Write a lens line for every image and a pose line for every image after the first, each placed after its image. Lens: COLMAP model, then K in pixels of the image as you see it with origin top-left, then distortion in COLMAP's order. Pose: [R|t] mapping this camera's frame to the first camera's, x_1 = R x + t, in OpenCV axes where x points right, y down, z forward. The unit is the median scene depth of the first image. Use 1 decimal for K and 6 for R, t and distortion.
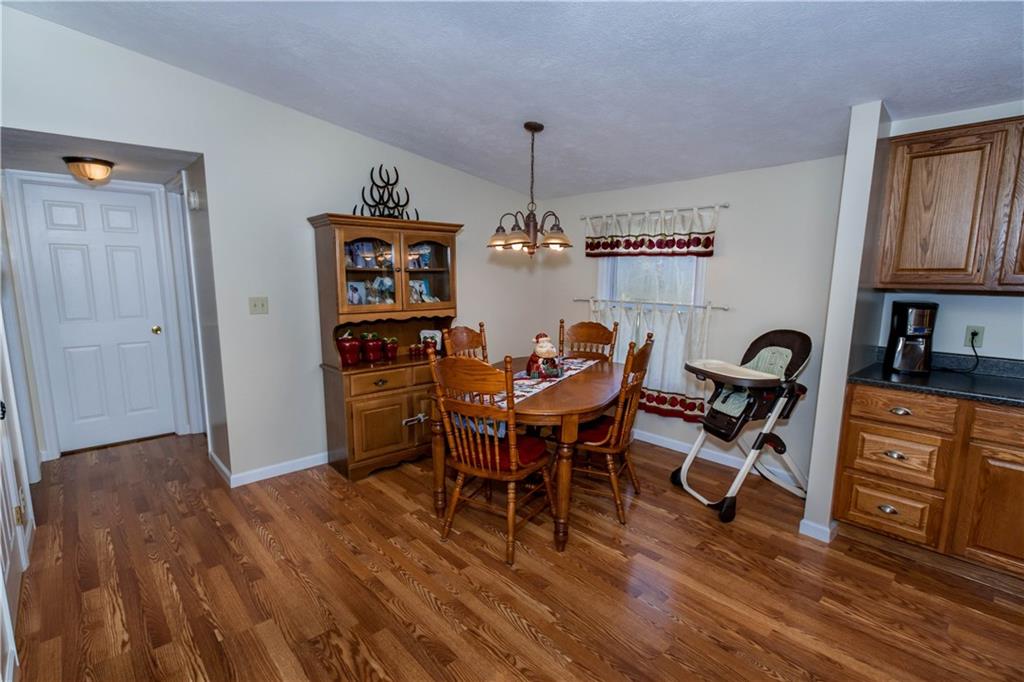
lens RADIAL K [[481.3, 0, 510.5], [0, 481.3, 347.2], [0, 0, 1]] dist [-0.014626, 0.000508]
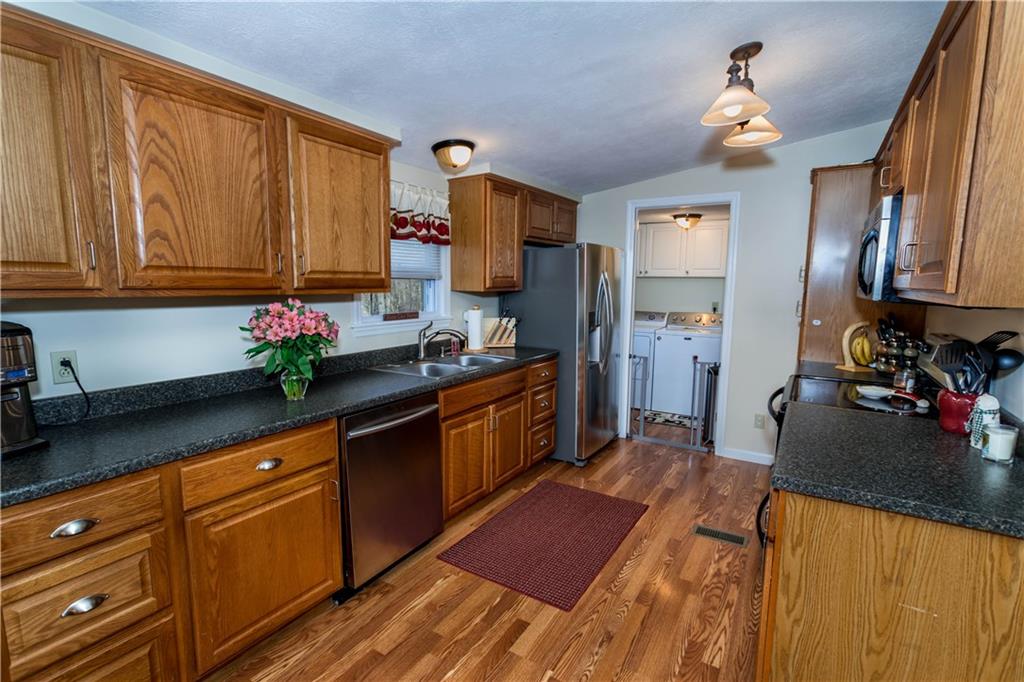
lens RADIAL K [[481.3, 0, 510.5], [0, 481.3, 347.2], [0, 0, 1]] dist [-0.014626, 0.000508]
pose [[-0.268431, -0.138843, 0.953241, 0.160629], [0.134205, 0.974518, 0.179734, -0.074207], [-0.953905, 0.176176, -0.242957, 0.494593]]
